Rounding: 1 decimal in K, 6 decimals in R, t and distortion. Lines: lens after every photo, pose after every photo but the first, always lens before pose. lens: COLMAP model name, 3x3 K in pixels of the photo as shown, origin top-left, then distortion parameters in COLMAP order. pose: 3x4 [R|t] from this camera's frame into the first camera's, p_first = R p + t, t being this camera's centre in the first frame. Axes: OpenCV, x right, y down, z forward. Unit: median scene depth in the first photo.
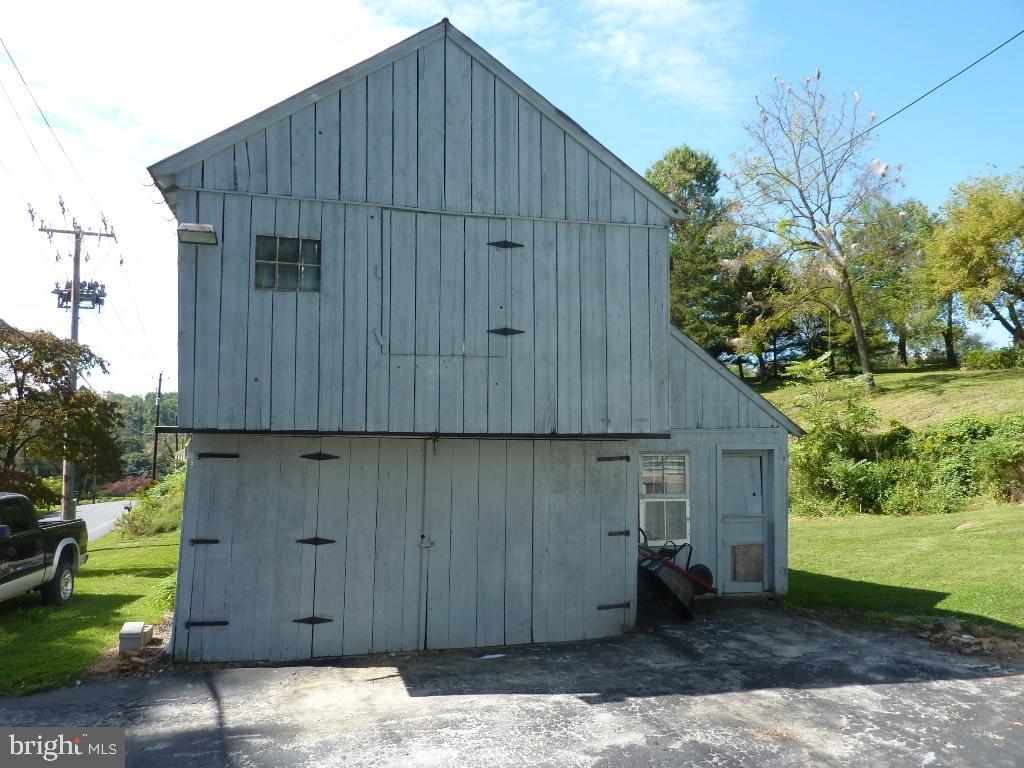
lens RADIAL K [[787.5, 0, 512.0], [0, 787.5, 384.0], [0, 0, 1]] dist [-0.011564, -0.005092]
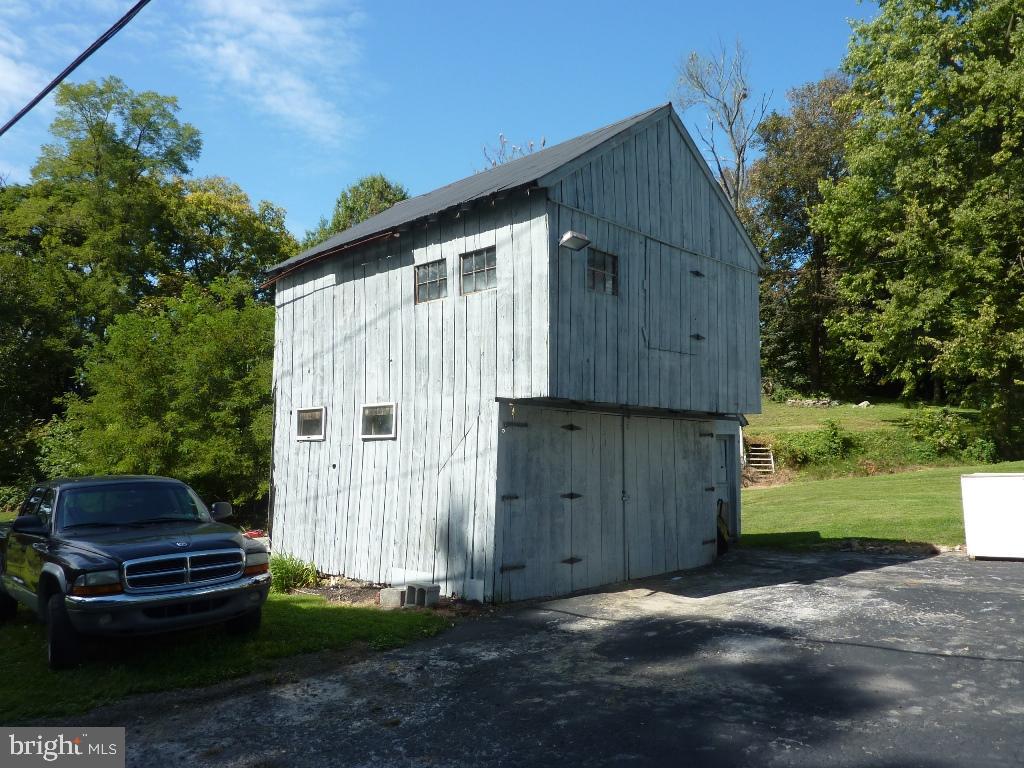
lens RADIAL K [[771.6, 0, 525.6], [0, 771.6, 383.8], [0, 0, 1]] dist [-0.021012, -0.006843]
pose [[0.858849, 0.041249, 0.510565, -0.953654], [-0.026661, 0.999001, -0.035862, 0.071270], [-0.511534, 0.017188, 0.859091, -0.000881]]
